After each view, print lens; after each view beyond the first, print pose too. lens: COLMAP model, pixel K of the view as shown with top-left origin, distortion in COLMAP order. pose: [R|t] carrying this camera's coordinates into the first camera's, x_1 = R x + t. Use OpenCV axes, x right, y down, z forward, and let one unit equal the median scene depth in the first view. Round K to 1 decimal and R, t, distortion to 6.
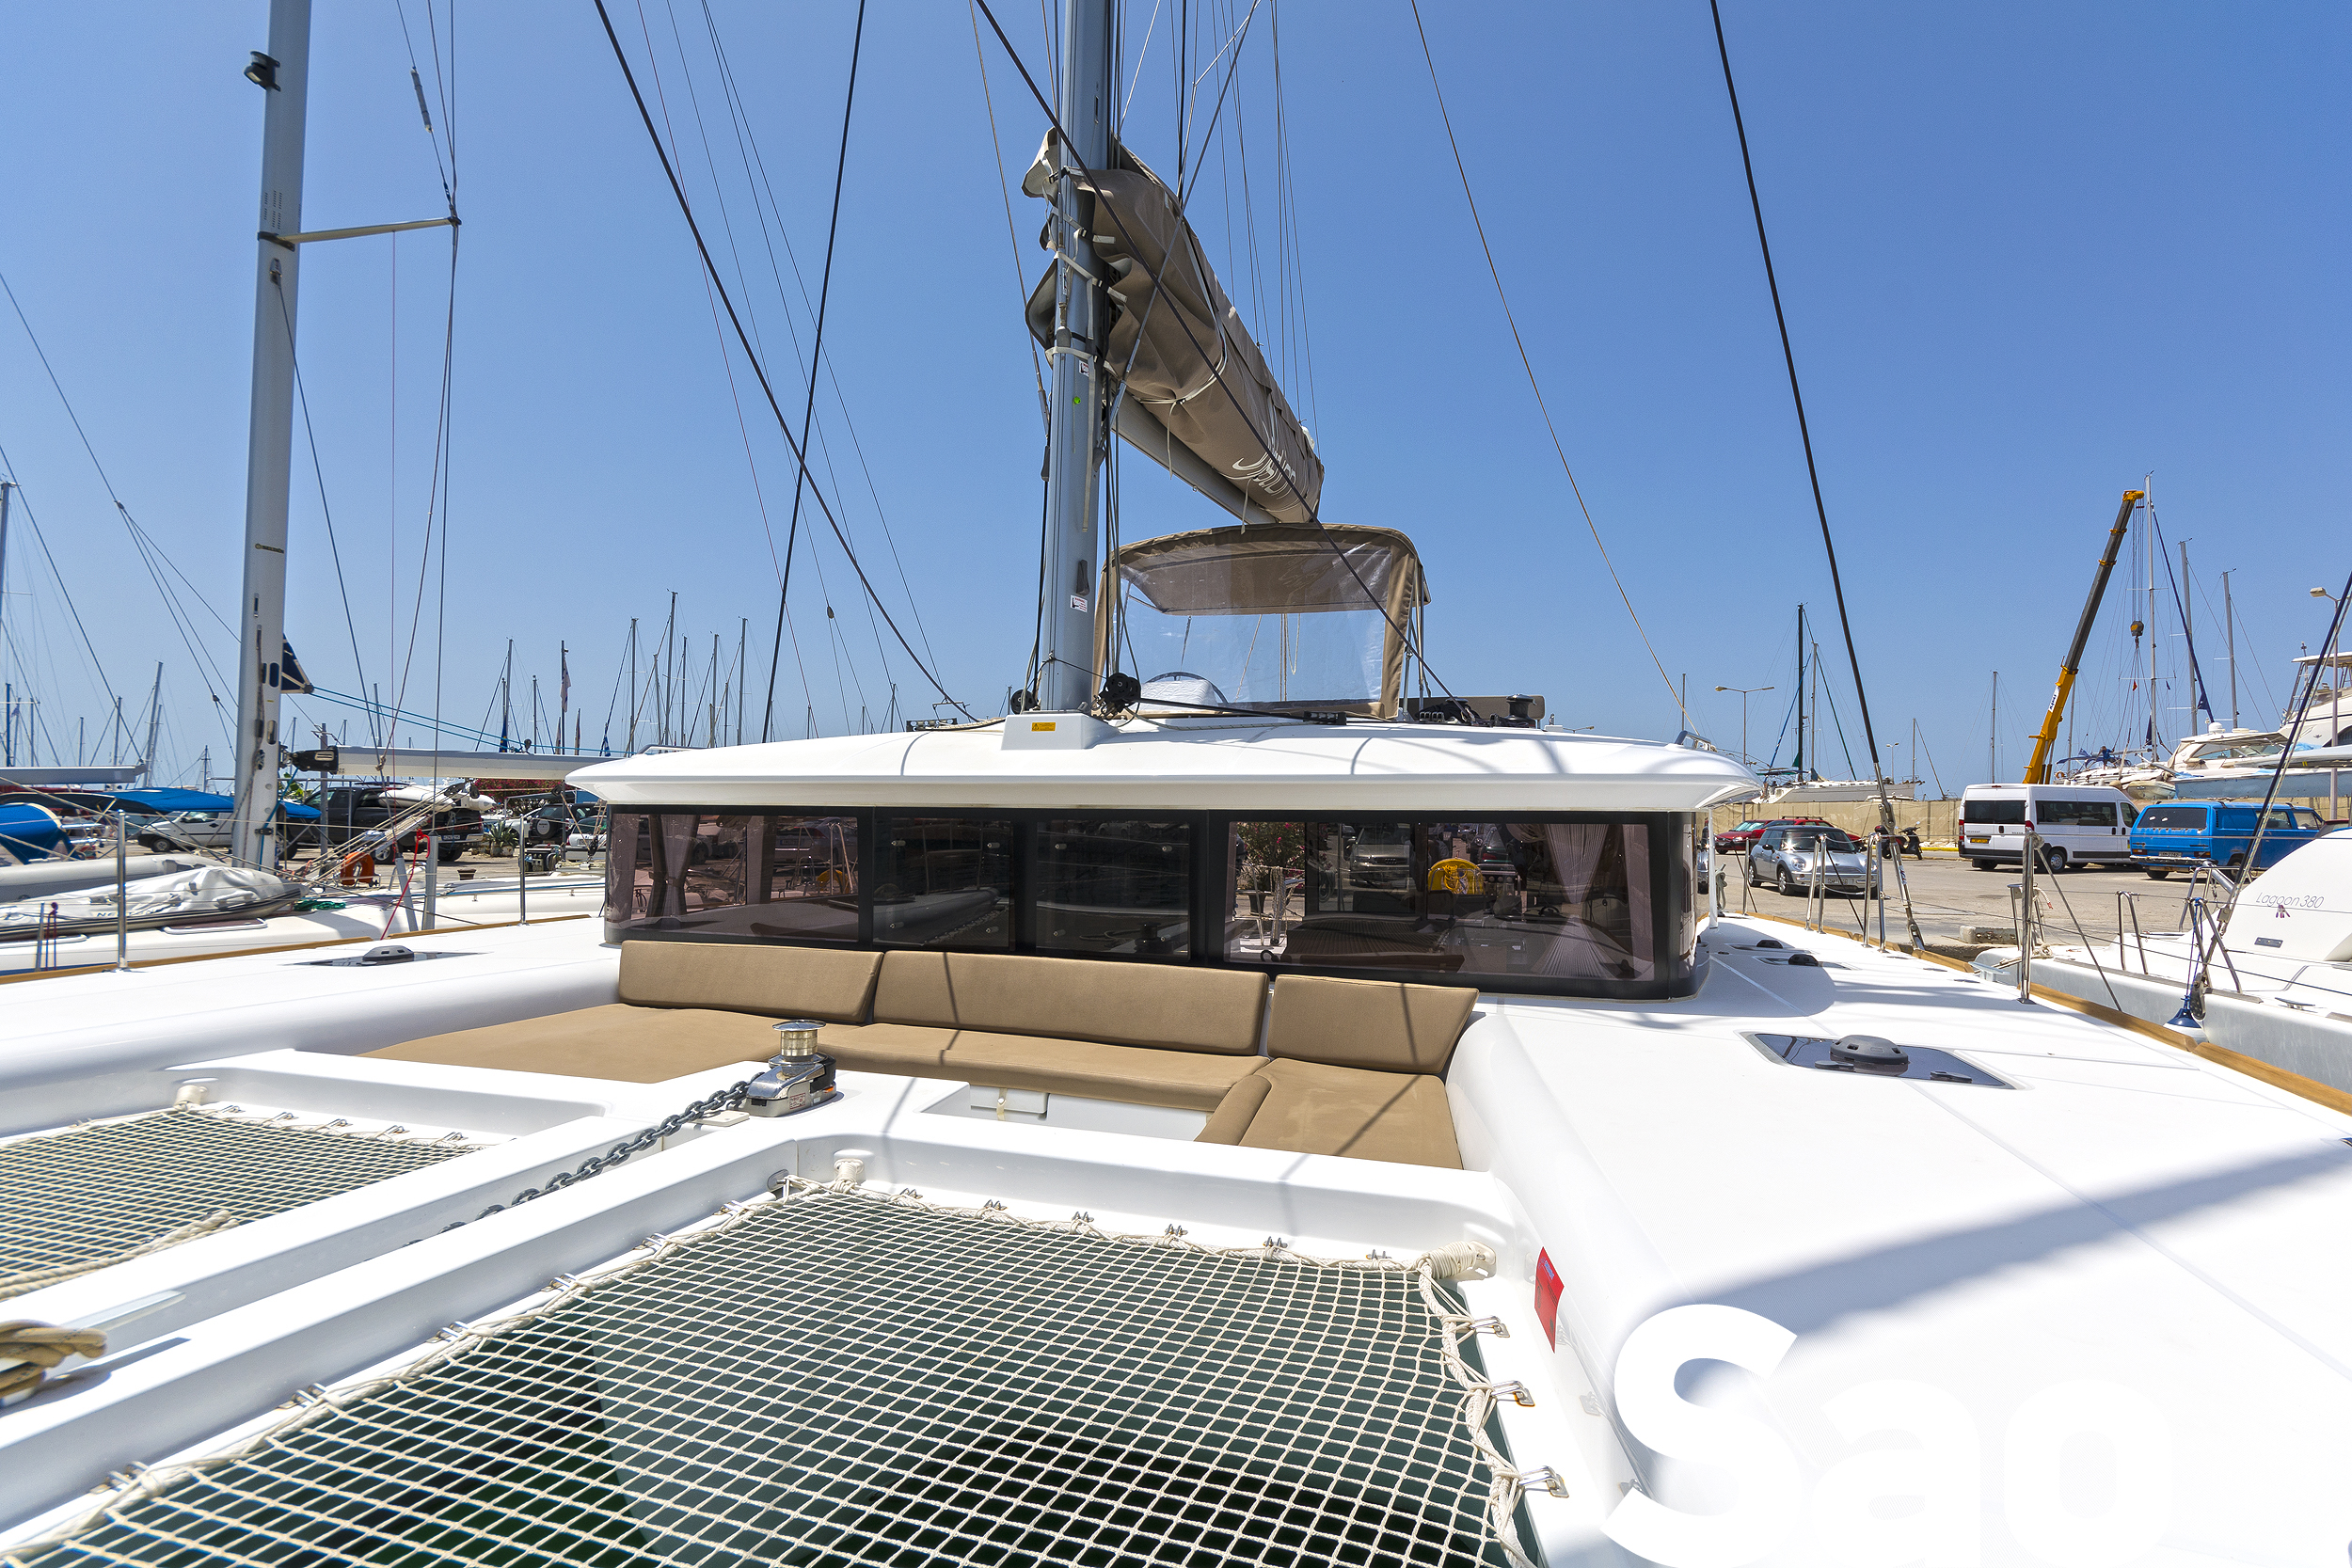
lens RADIAL K [[1040.8, 0, 1188.4], [0, 1040.8, 788.3], [0, 0, 1]] dist [-0.000935, 0.000195]
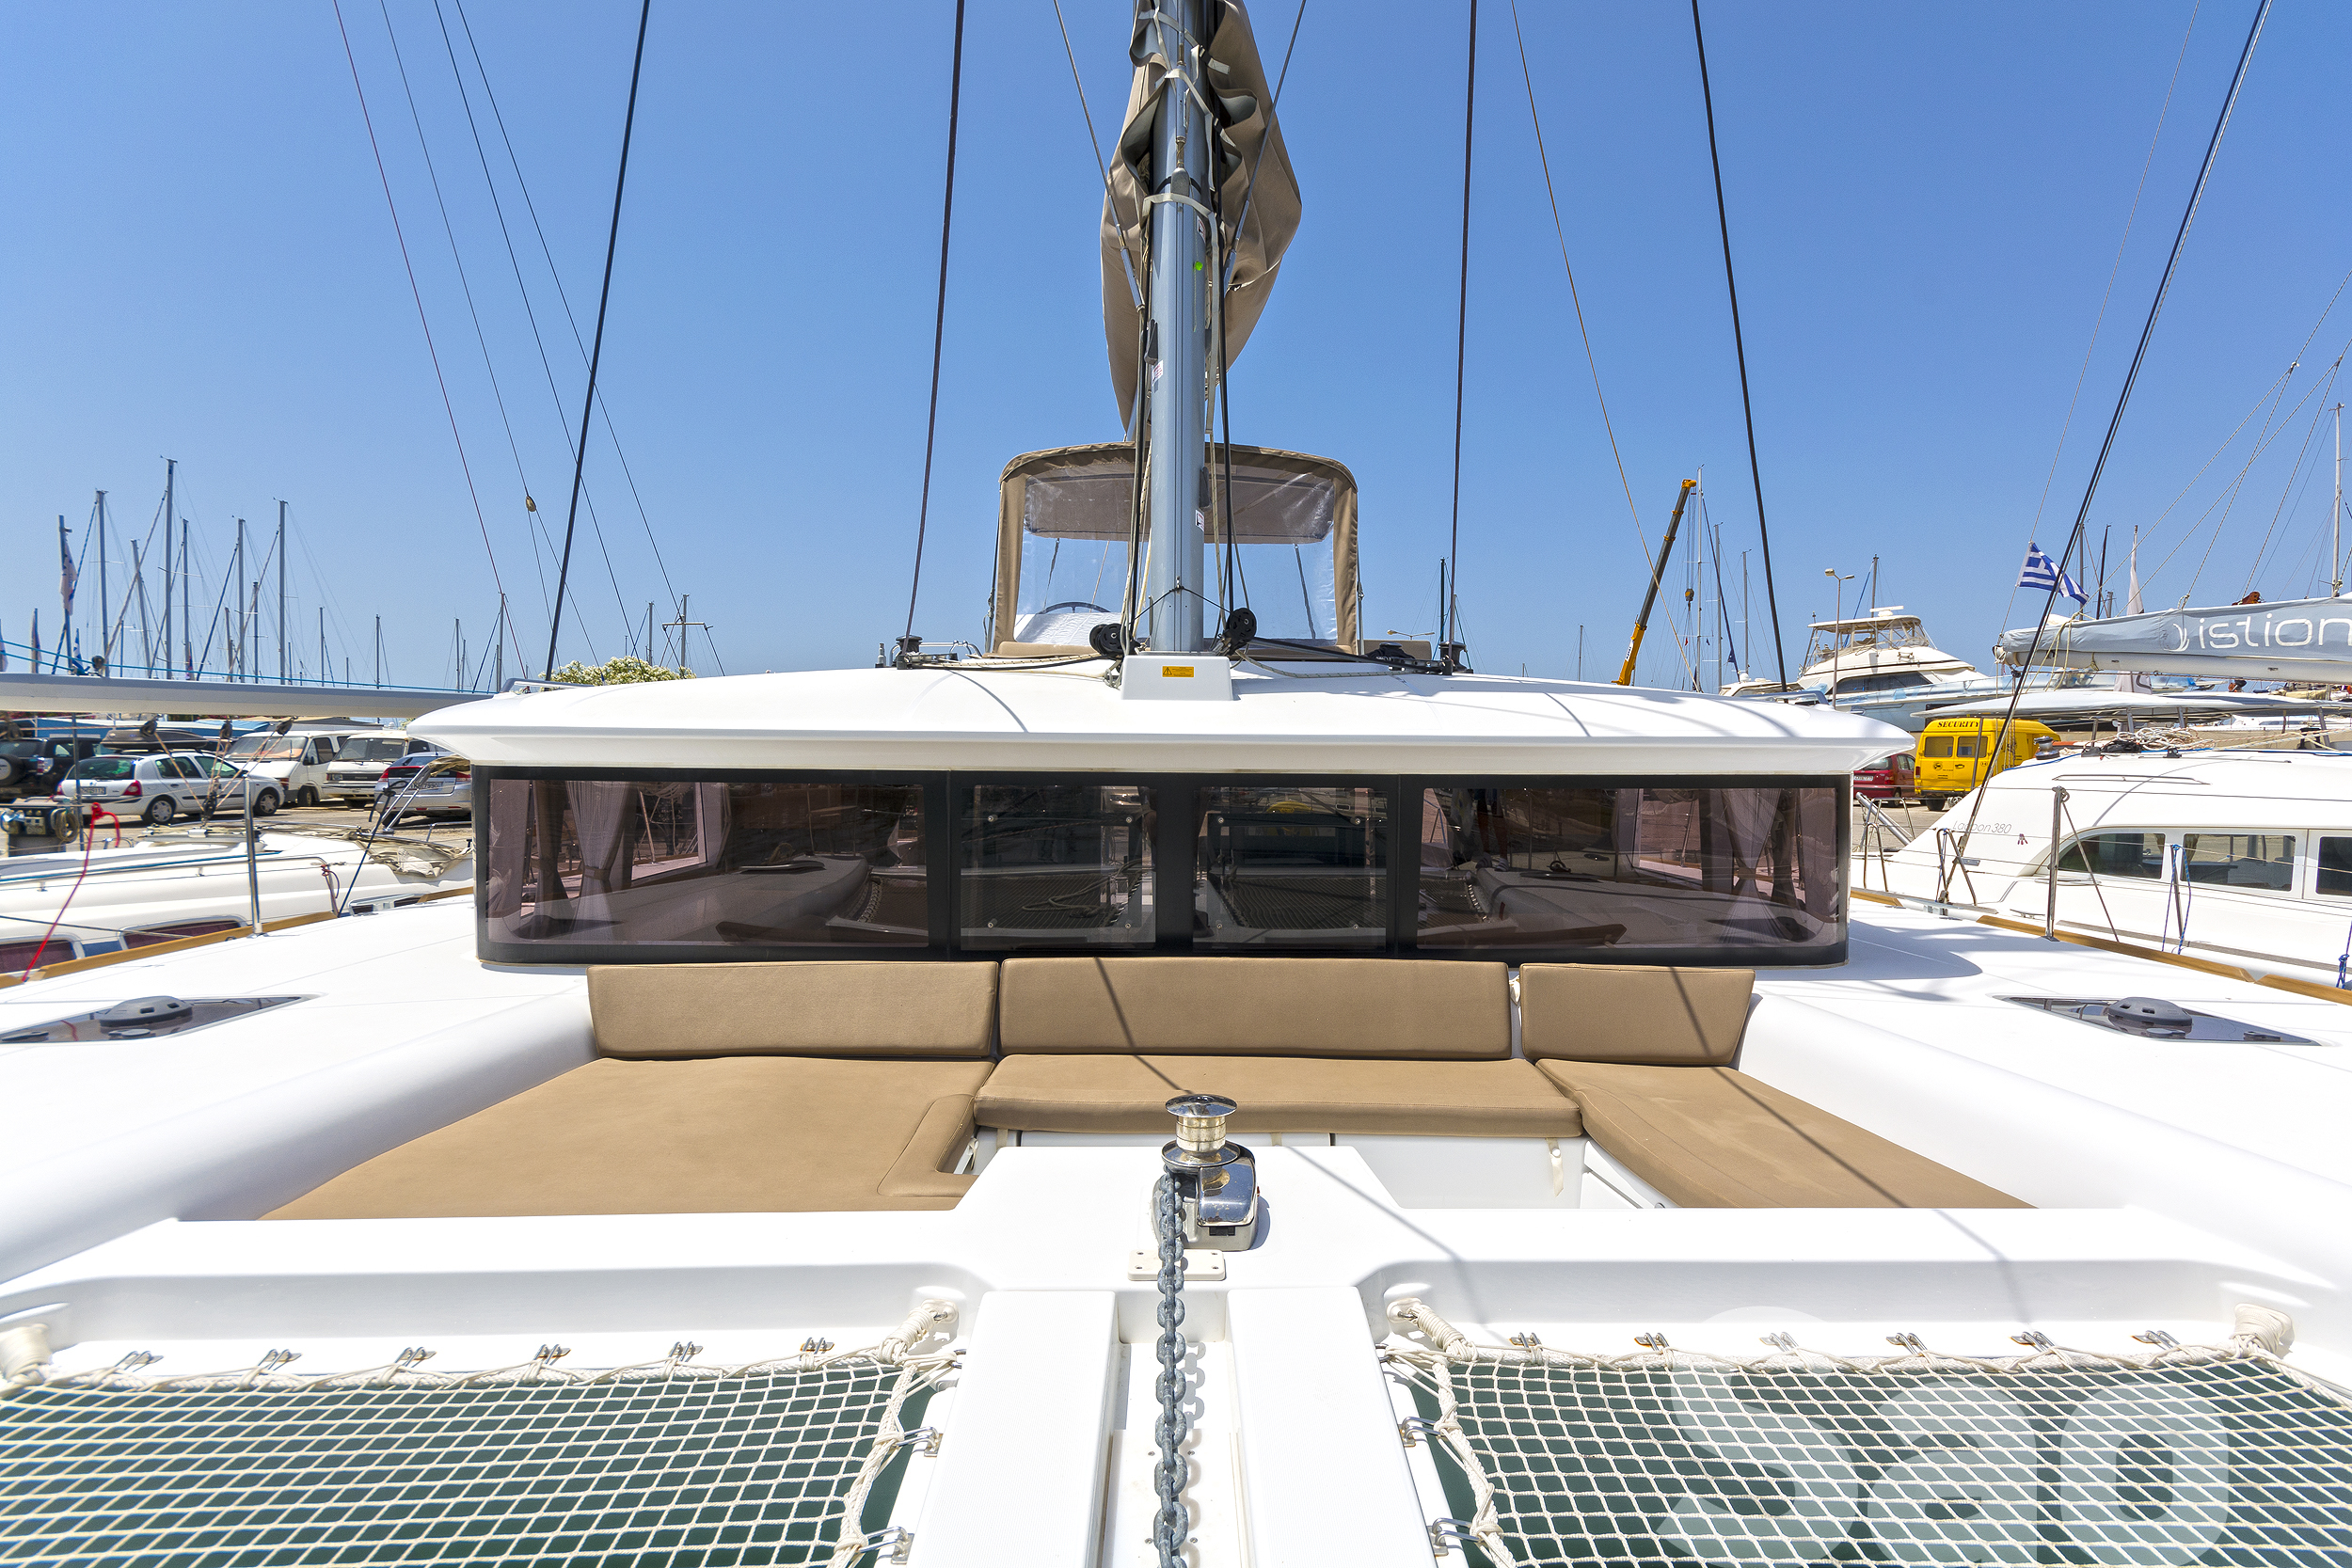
lens RADIAL K [[1040.8, 0, 1184.4], [0, 1040.8, 777.4], [0, 0, 1]] dist [-0.000935, 0.000195]
pose [[0.947812, -0.011036, 0.318638, -0.321477], [-0.006814, 0.998471, 0.054851, -0.017495], [-0.318756, -0.054160, 0.946288, 0.185112]]
